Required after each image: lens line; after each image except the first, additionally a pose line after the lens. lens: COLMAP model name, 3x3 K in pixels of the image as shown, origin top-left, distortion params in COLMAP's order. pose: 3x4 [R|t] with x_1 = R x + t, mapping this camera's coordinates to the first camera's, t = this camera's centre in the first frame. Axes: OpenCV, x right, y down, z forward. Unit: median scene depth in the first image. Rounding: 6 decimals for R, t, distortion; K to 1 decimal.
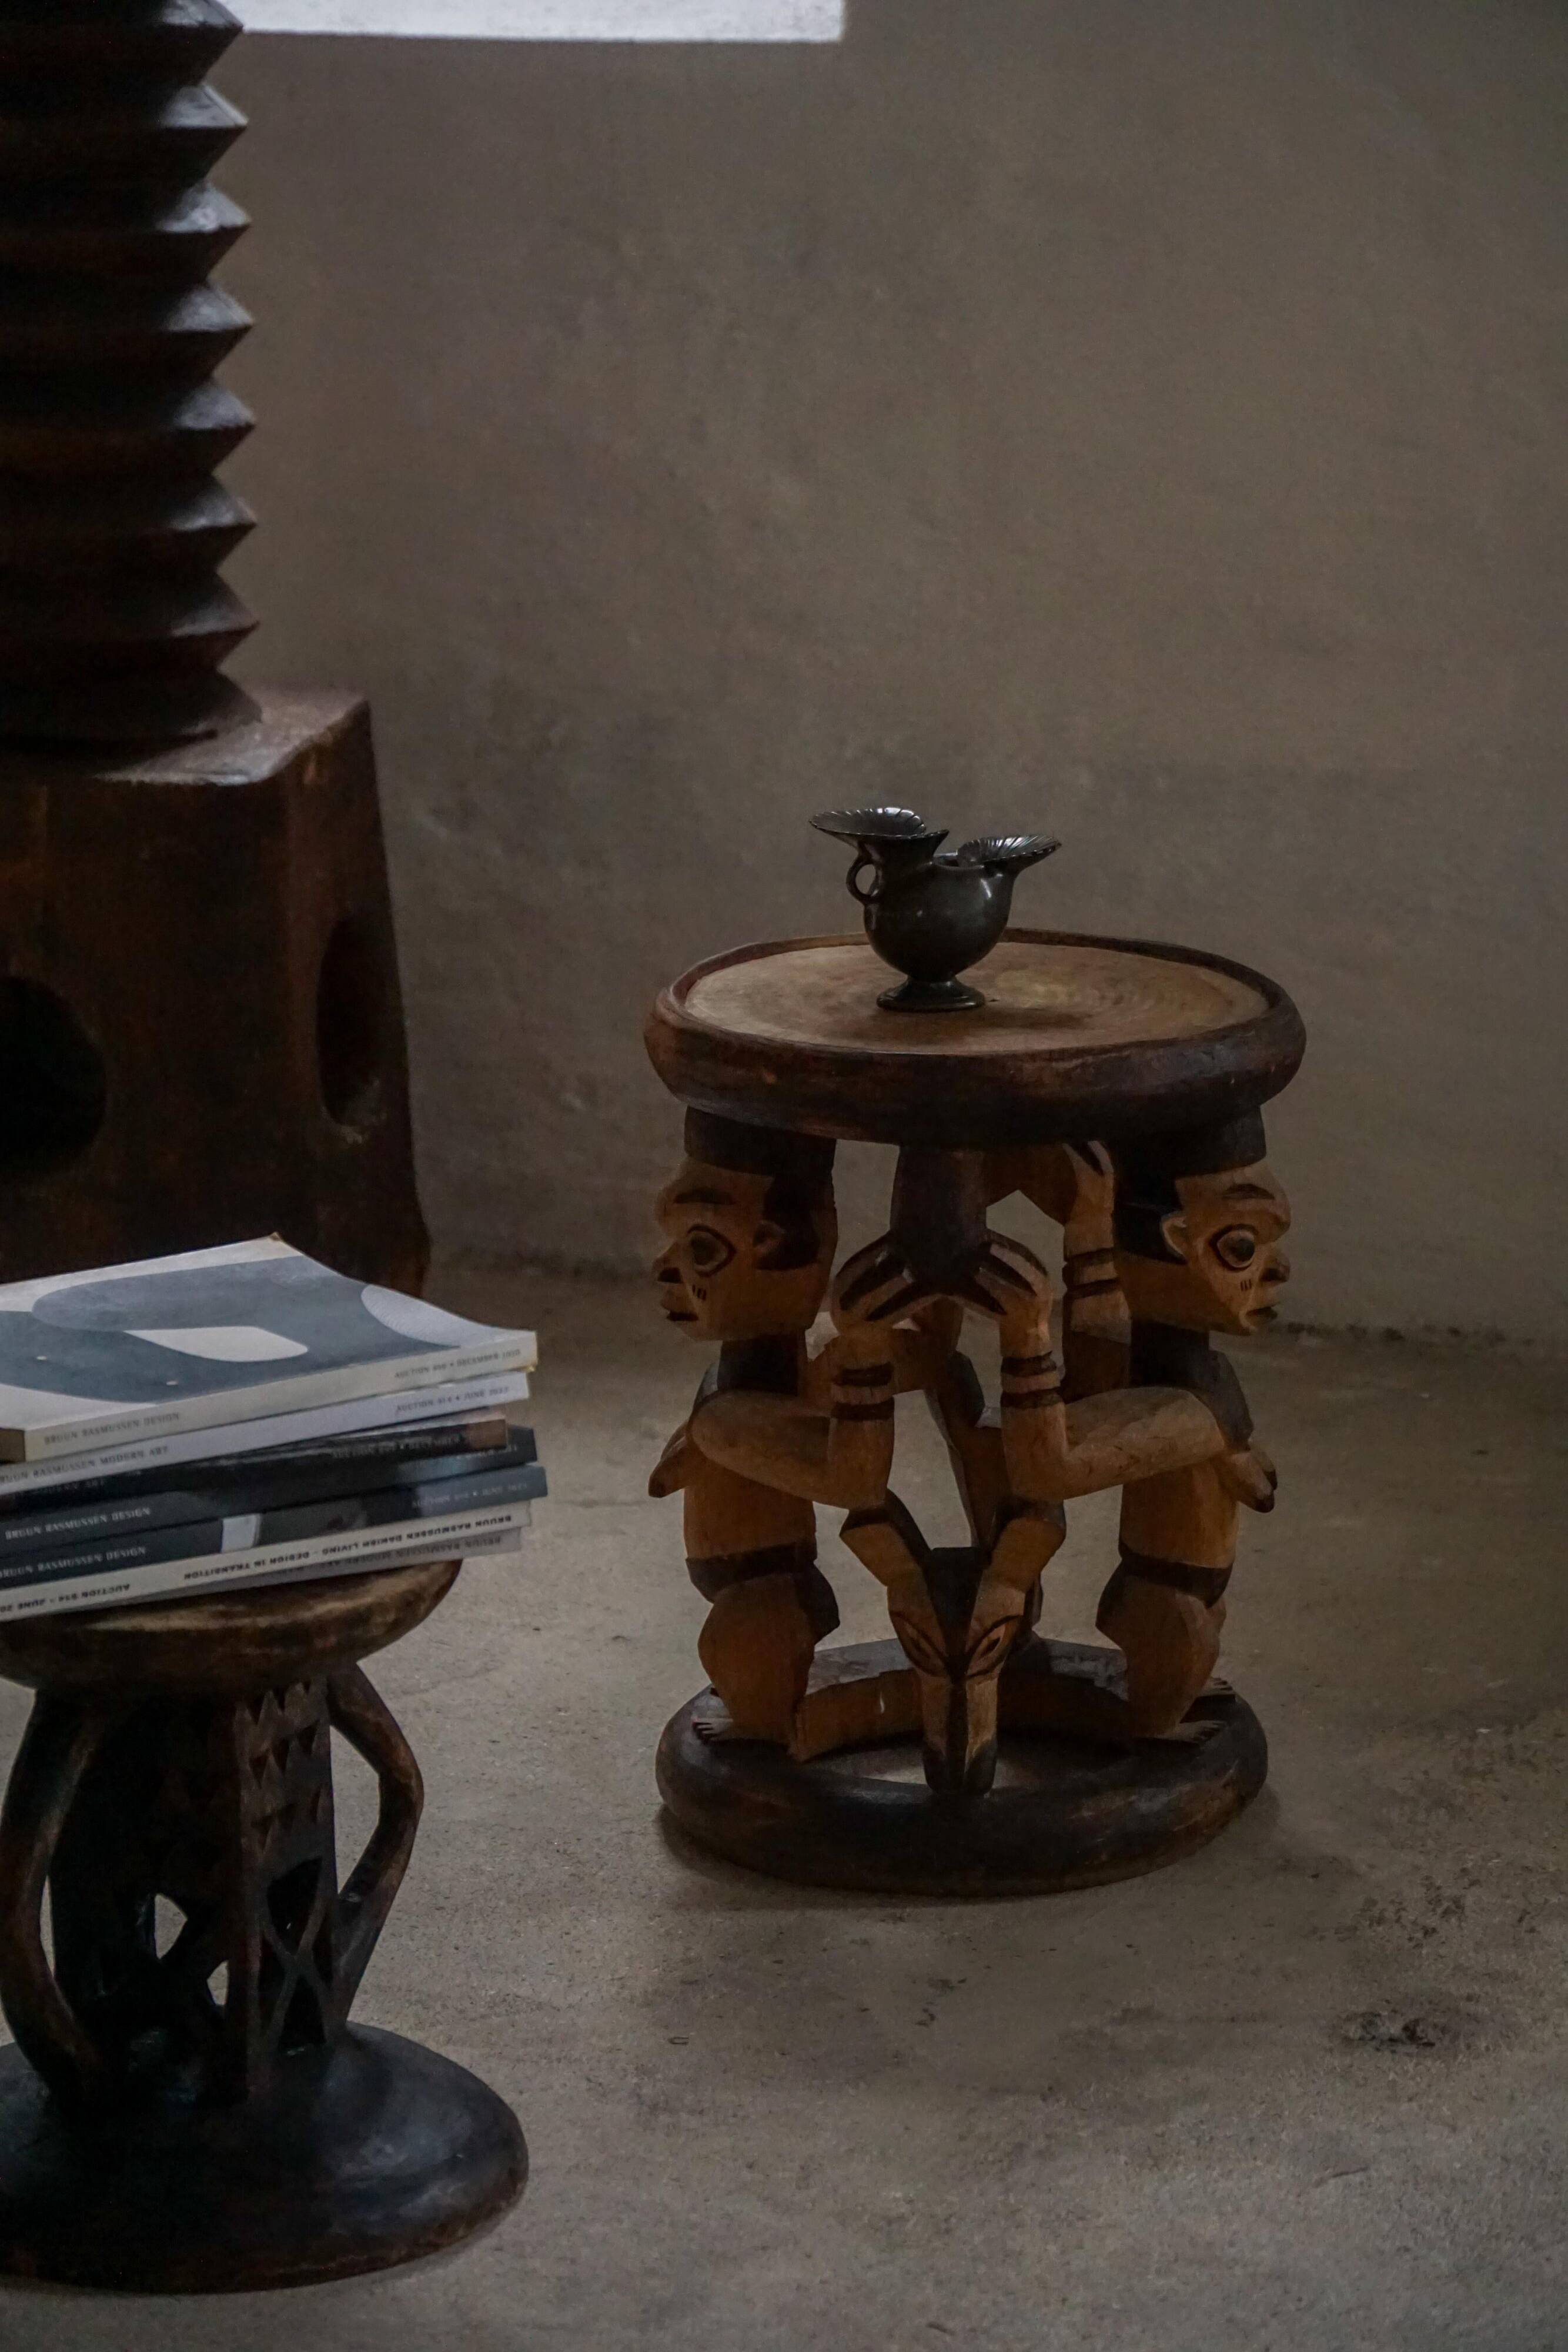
lens RADIAL K [[7390.0, 0, 780.0], [0, 7390.0, 1181.1], [0, 0, 1]] dist [-0.544119, 0.000000]
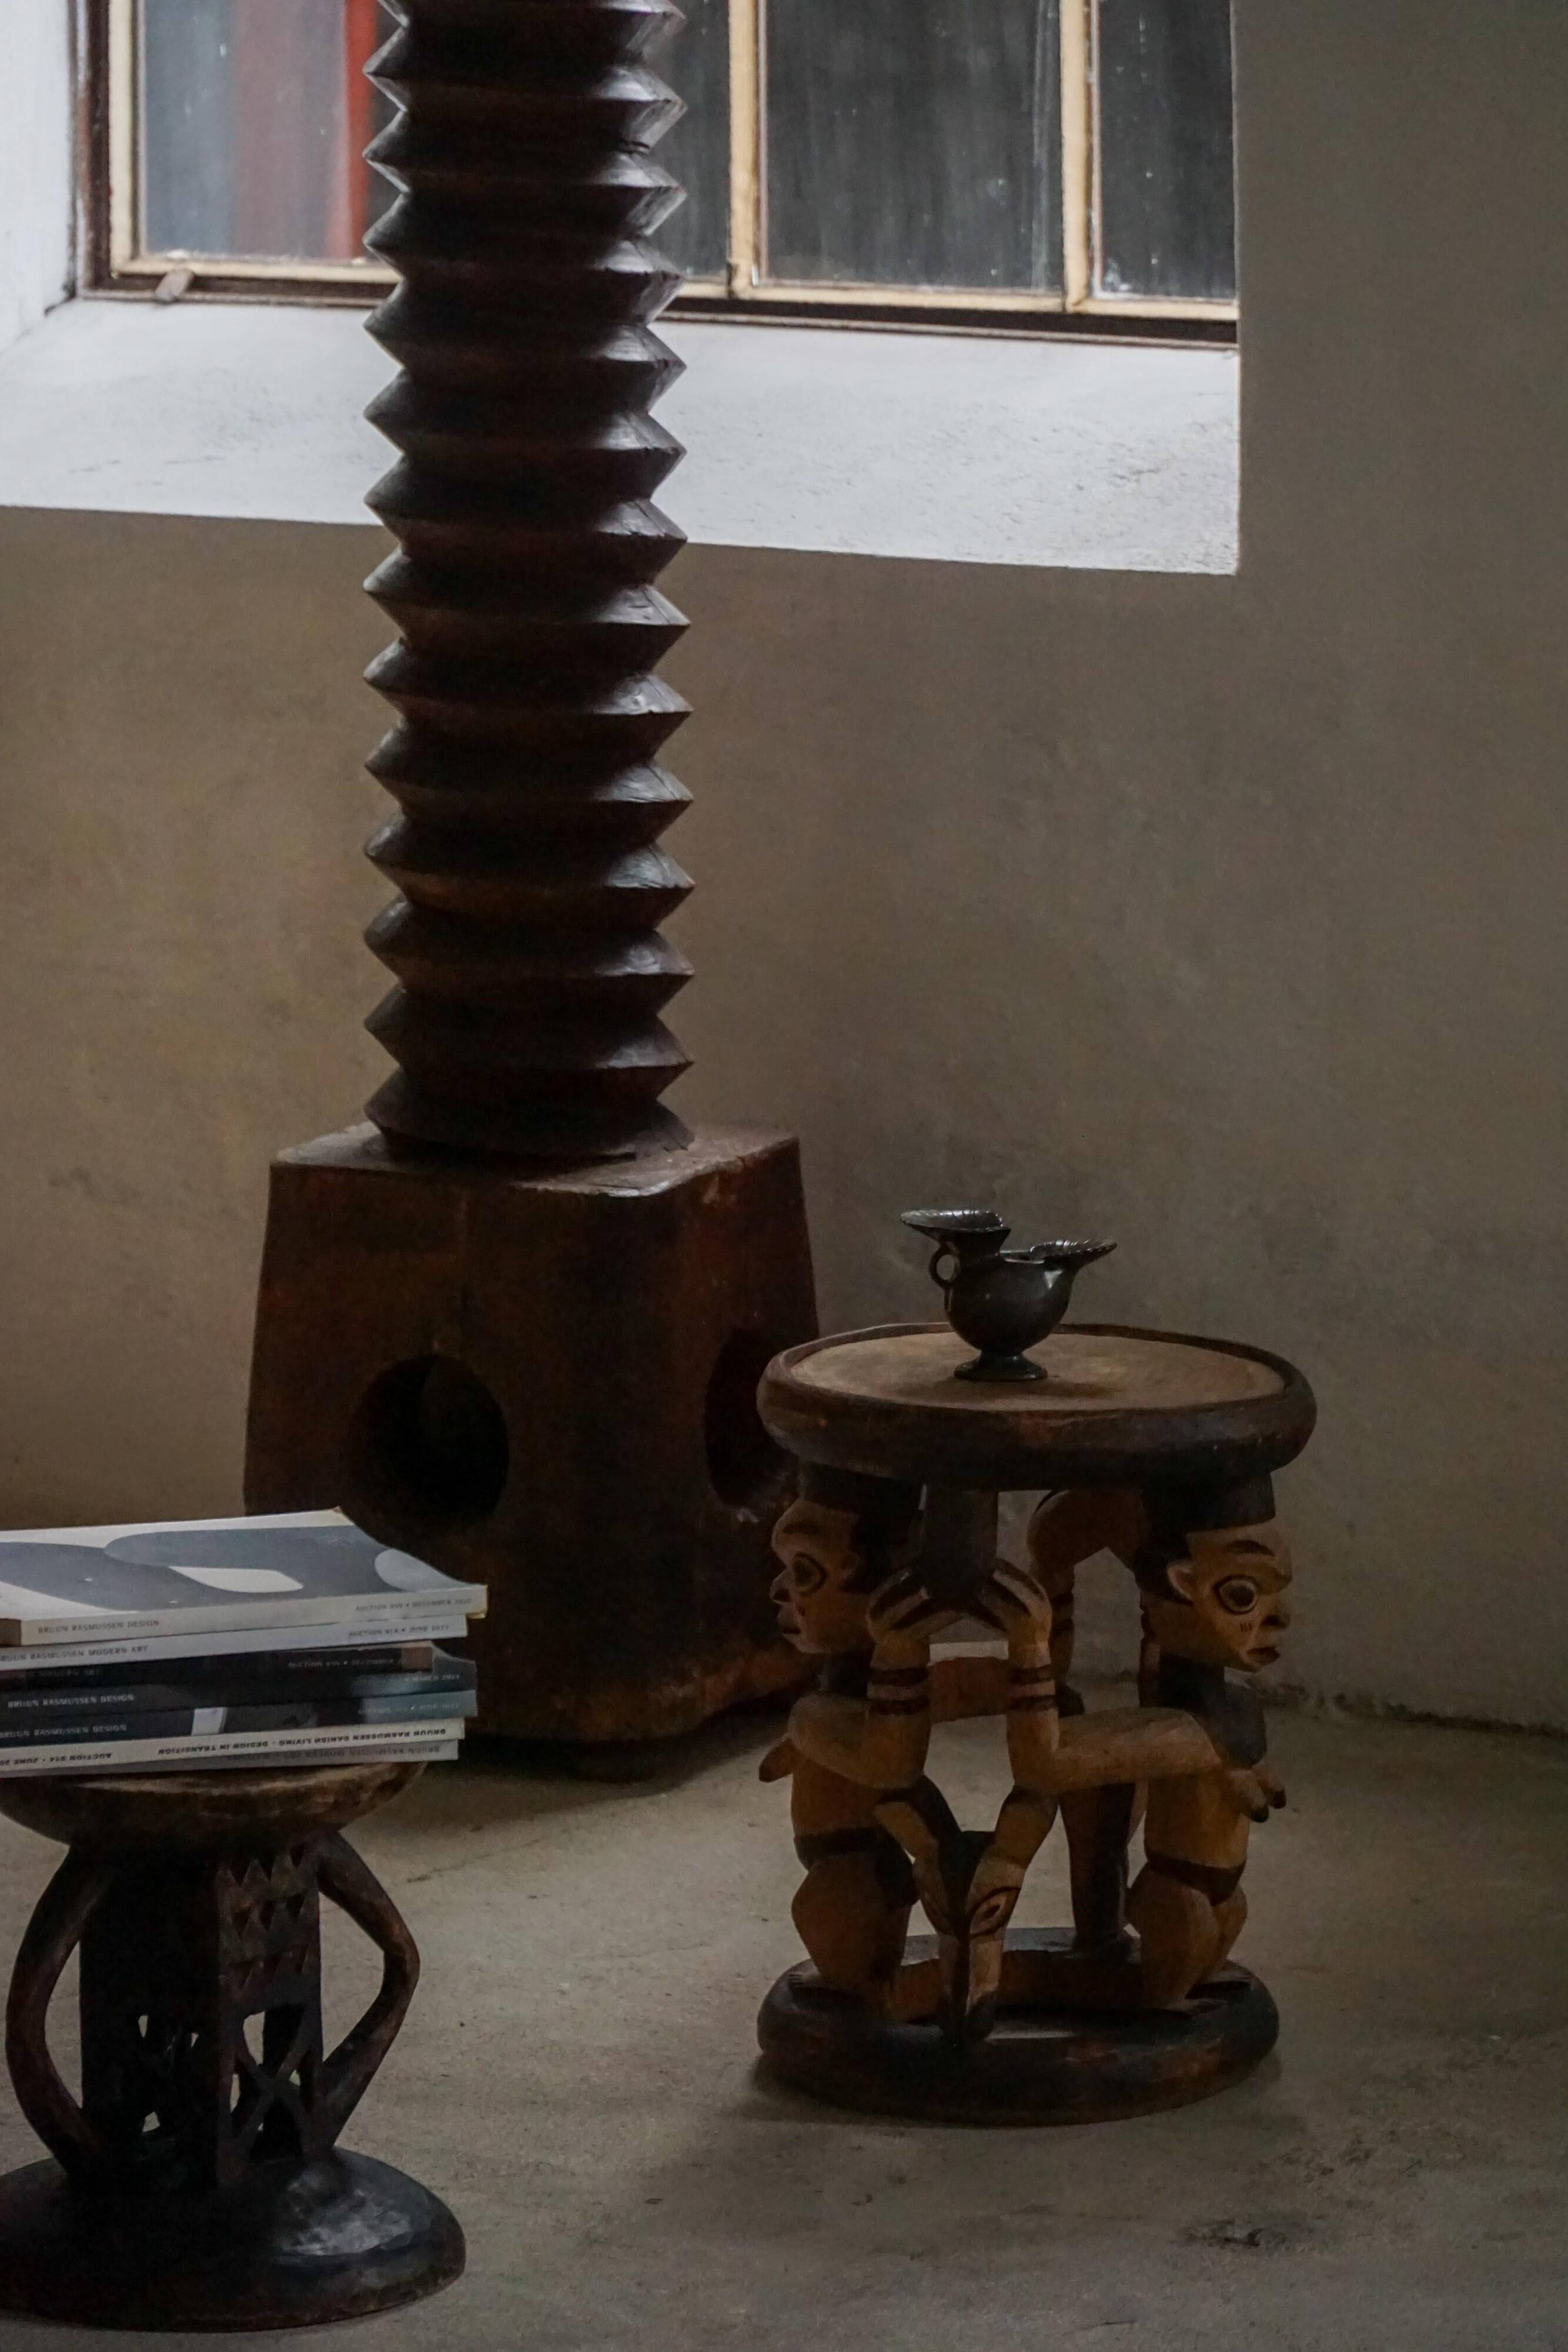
lens RADIAL K [[7390.0, 0, 787.0], [0, 7390.0, 1179.4], [0, 0, 1]] dist [-0.544119, 0.000000]
pose [[0.985923, 0.050711, -0.159324, 0.175490], [-0.062664, 0.995512, -0.070915, 0.031061], [0.155013, 0.079900, 0.984676, -0.177464]]
